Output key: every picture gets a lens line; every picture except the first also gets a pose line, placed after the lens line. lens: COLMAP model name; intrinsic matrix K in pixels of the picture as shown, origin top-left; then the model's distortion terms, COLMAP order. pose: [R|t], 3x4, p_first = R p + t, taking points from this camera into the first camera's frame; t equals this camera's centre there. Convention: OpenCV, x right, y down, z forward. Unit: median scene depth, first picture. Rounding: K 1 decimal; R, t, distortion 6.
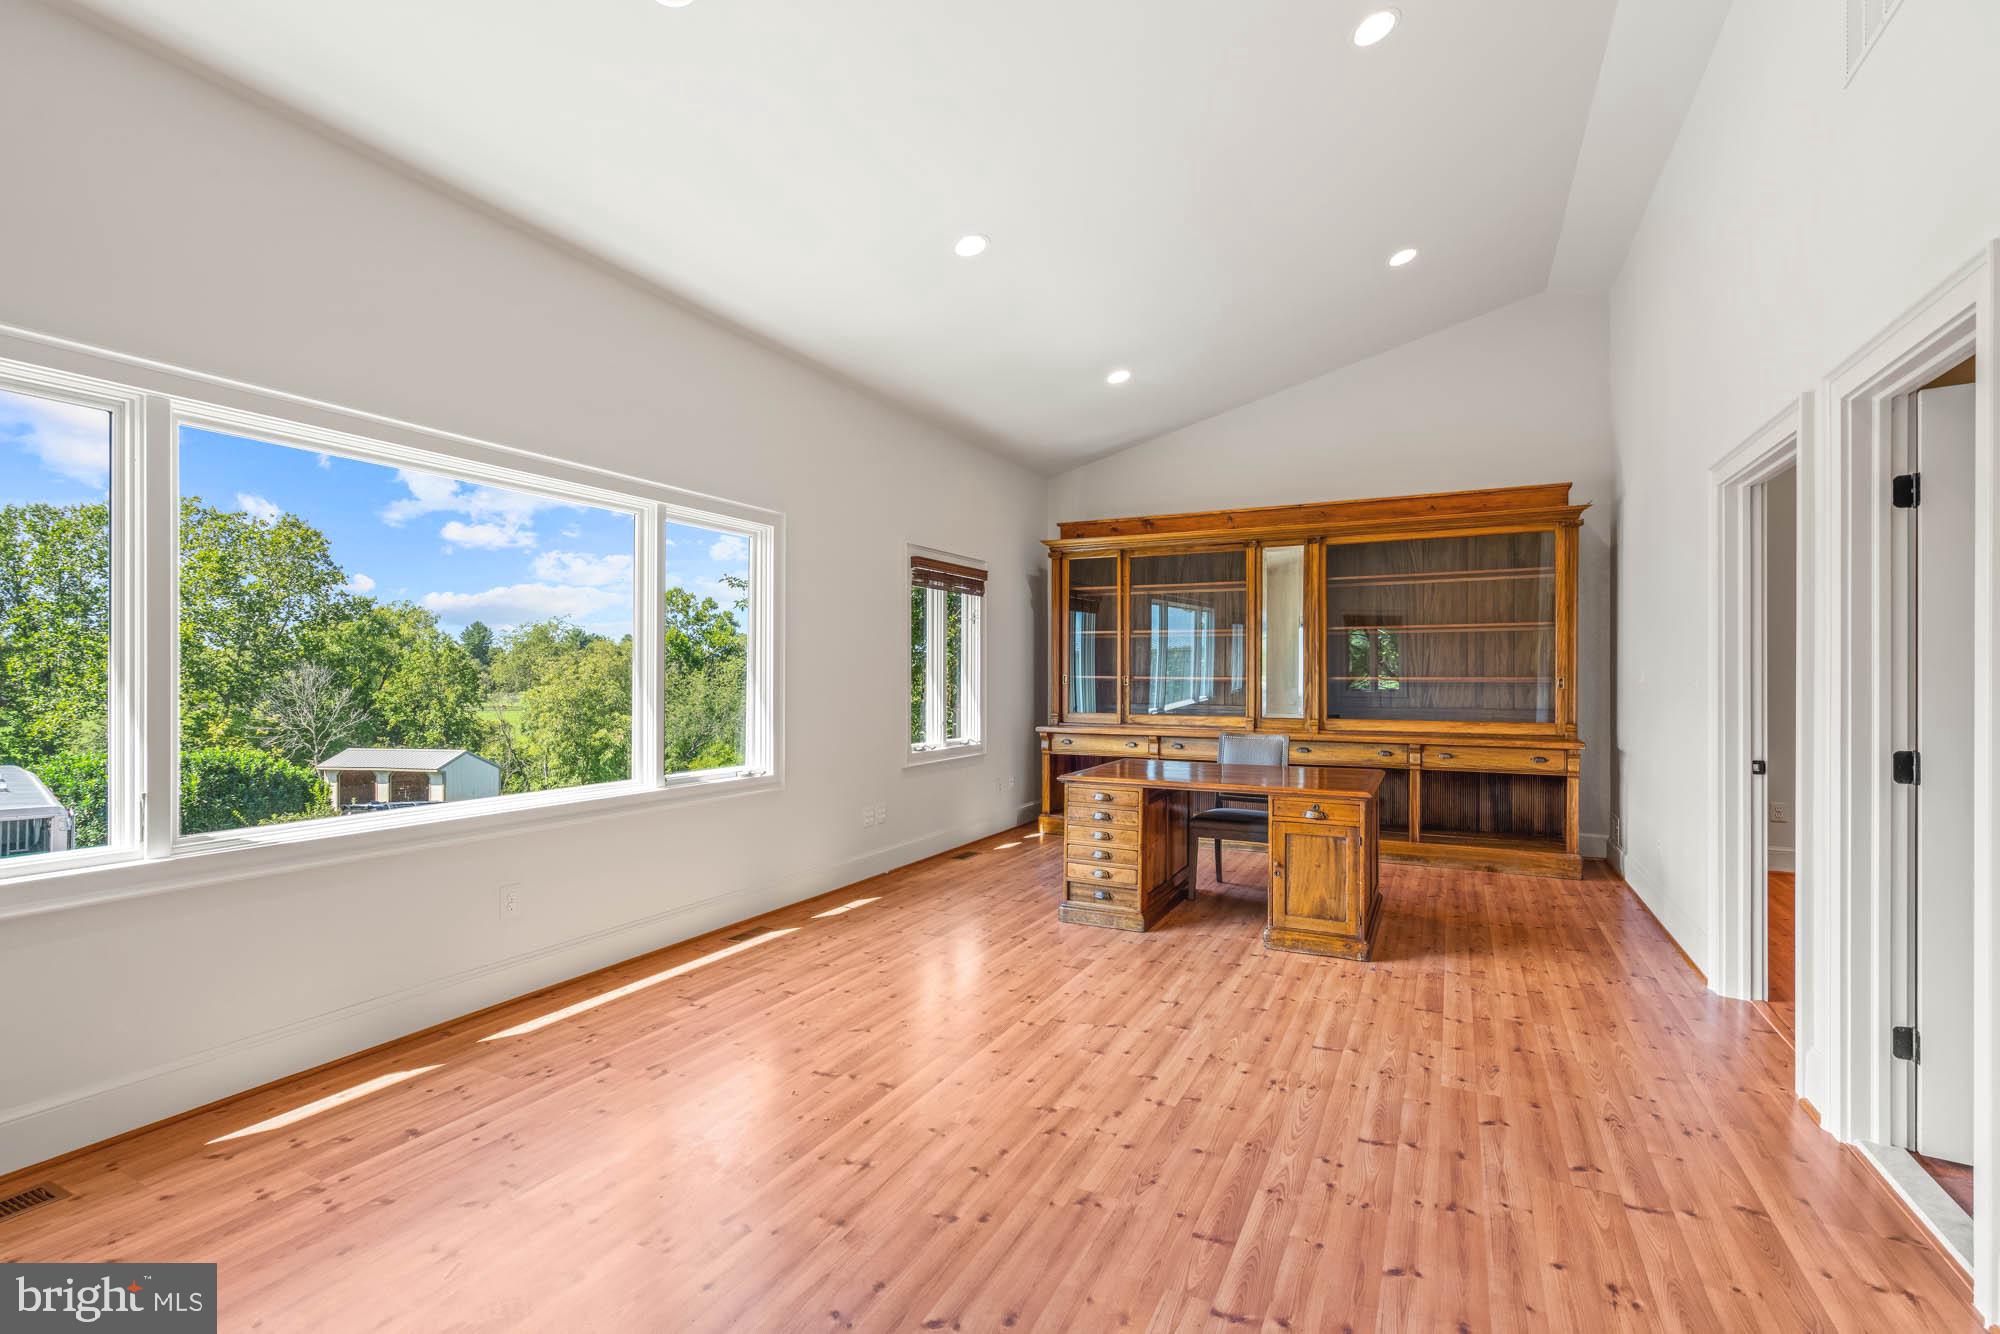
lens RADIAL K [[906.8, 0, 1000.0], [0, 906.8, 667.0], [0, 0, 1]] dist [0.001644, 0.001095]
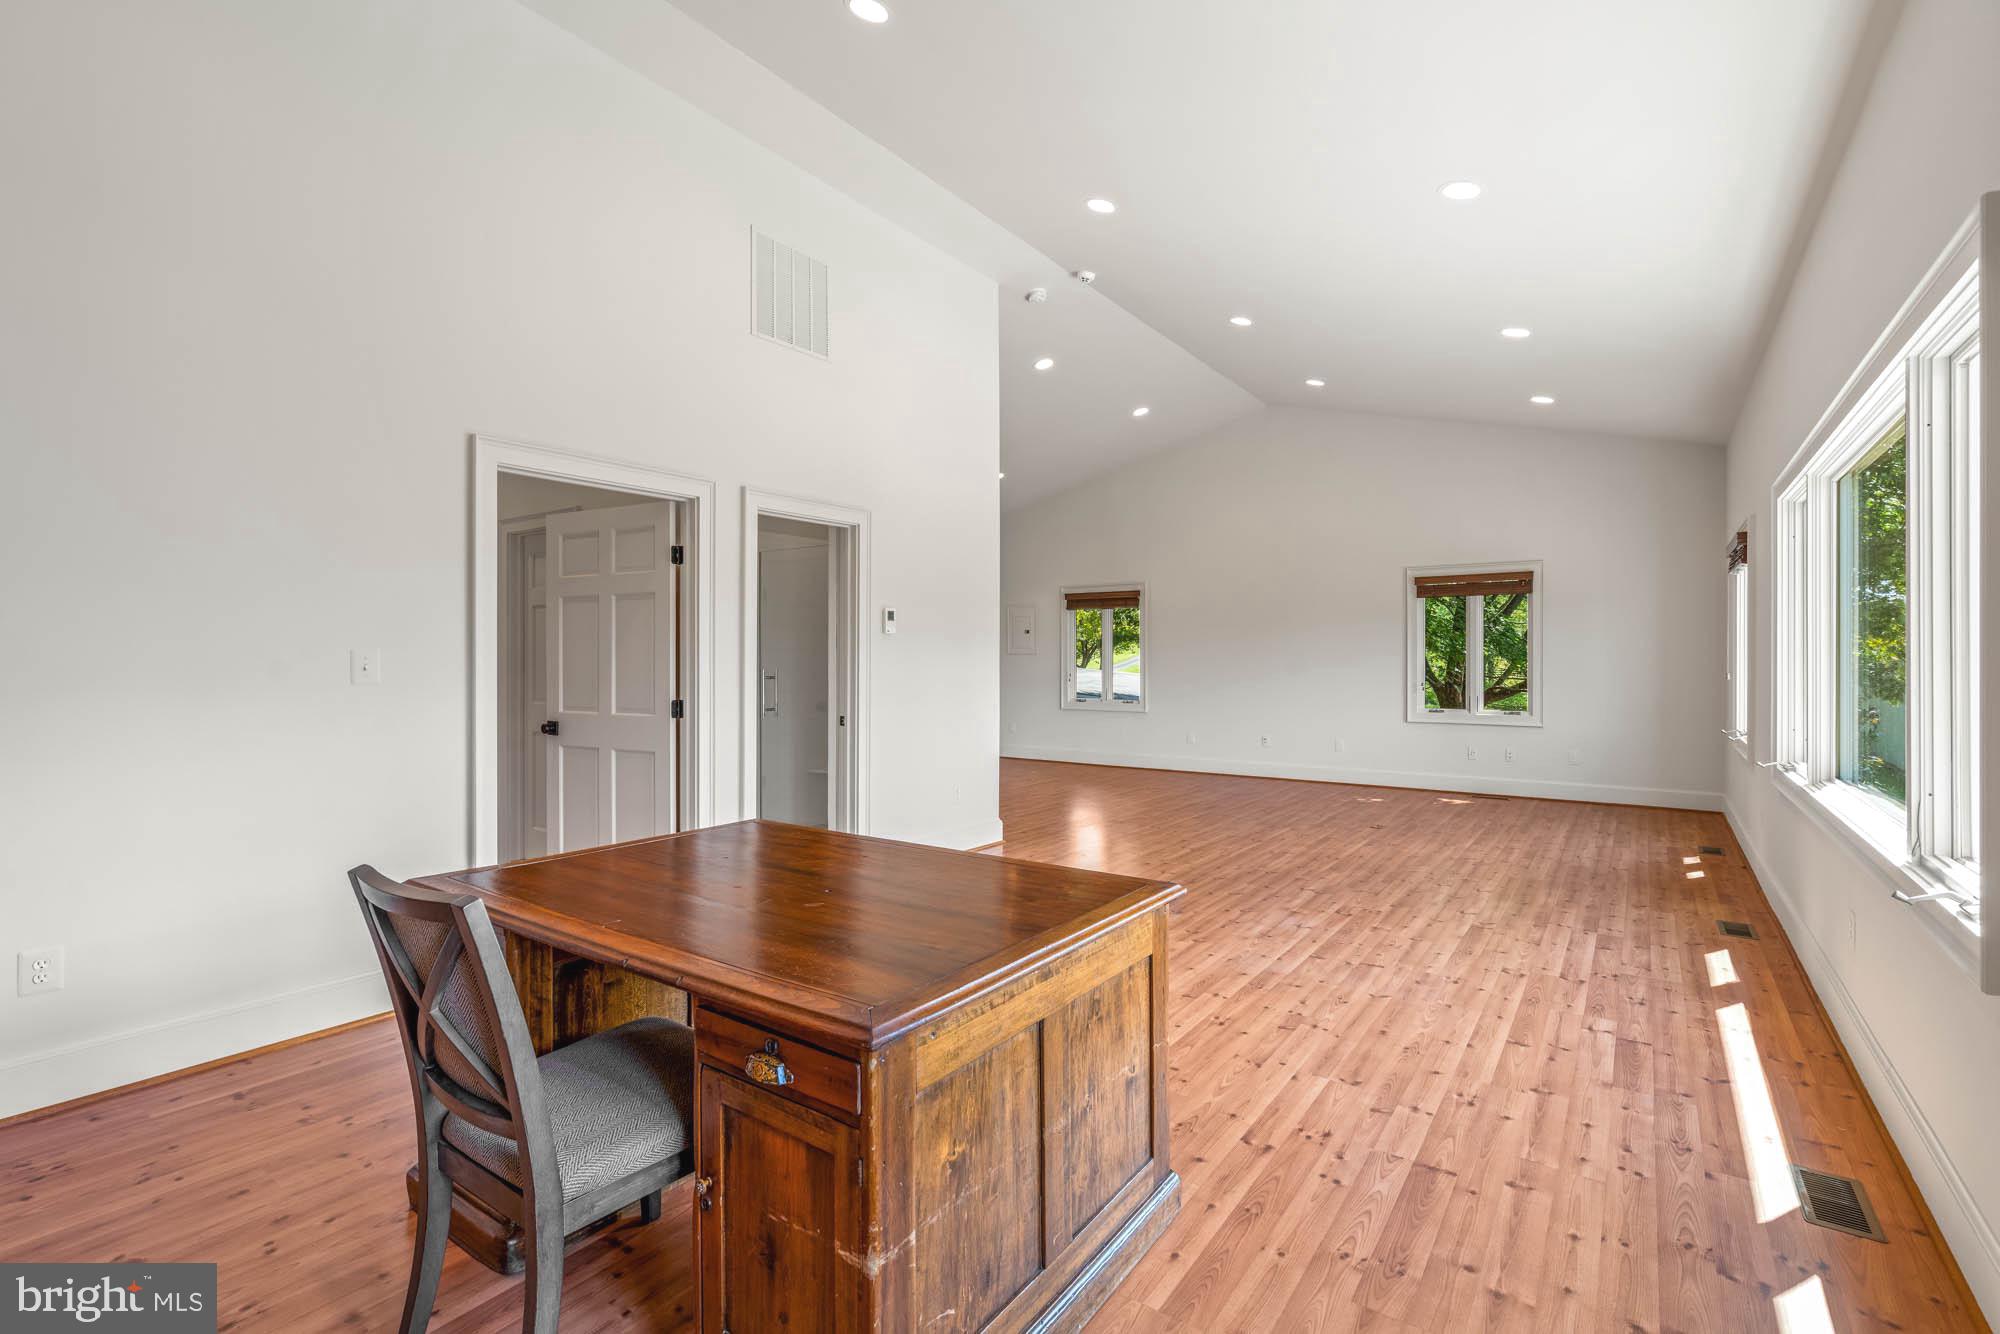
lens RADIAL K [[906.8, 0, 1000.0], [0, 906.8, 667.0], [0, 0, 1]] dist [0.001644, 0.001095]
pose [[-0.988208, -0.006493, 0.152977, 0.120319], [-0.006288, 0.999979, 0.001822, 0.017161], [-0.152986, 0.000839, -0.988228, 2.037190]]
